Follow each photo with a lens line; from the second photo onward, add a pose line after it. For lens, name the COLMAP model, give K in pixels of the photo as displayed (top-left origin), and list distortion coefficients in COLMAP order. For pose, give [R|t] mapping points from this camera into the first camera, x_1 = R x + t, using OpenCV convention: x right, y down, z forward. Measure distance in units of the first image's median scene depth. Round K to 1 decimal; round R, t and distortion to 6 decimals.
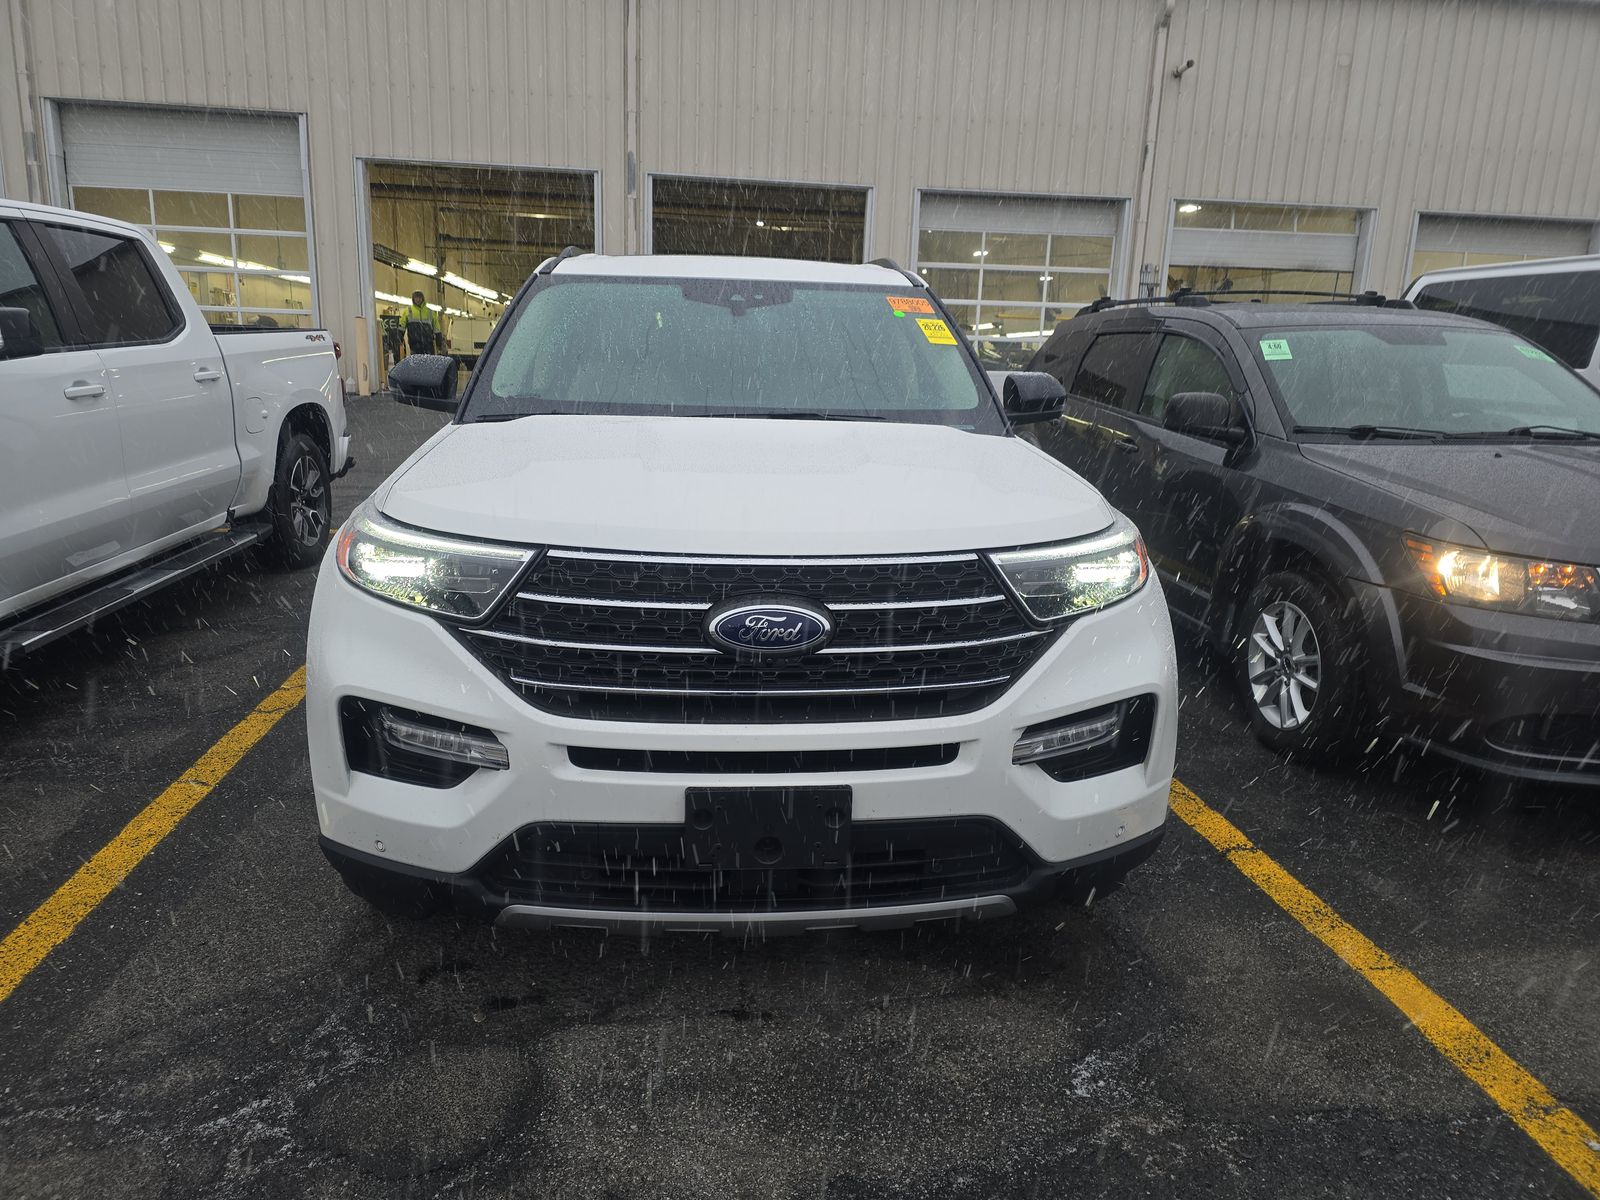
lens RADIAL K [[1053.2, 0, 794.2], [0, 1053.2, 600.5], [0, 0, 1]] dist [0.004733, -0.001546]
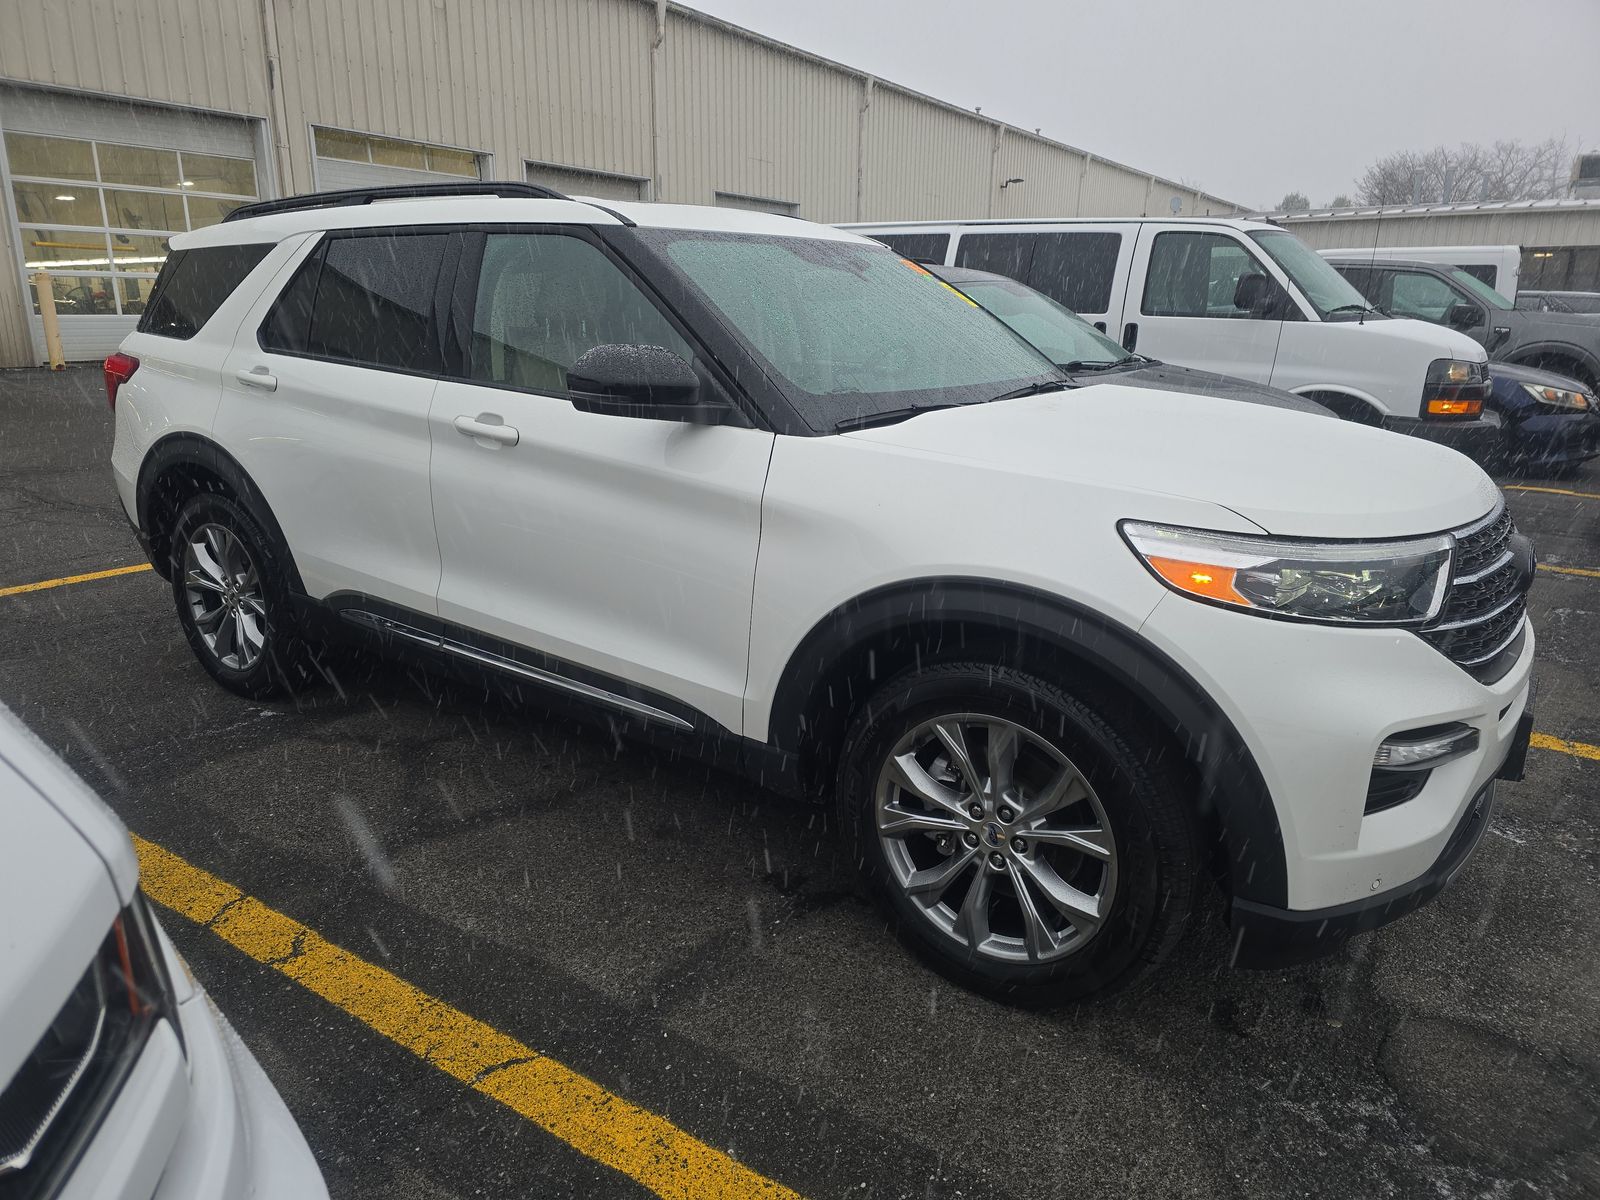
lens RADIAL K [[1053.2, 0, 800.8], [0, 1053.2, 601.3], [0, 0, 1]] dist [0.004733, -0.001546]
pose [[0.653624, -0.221950, 0.723543, -0.127760], [0.178457, 0.974272, 0.137651, -0.021834], [-0.735479, 0.039149, 0.676415, 0.068954]]
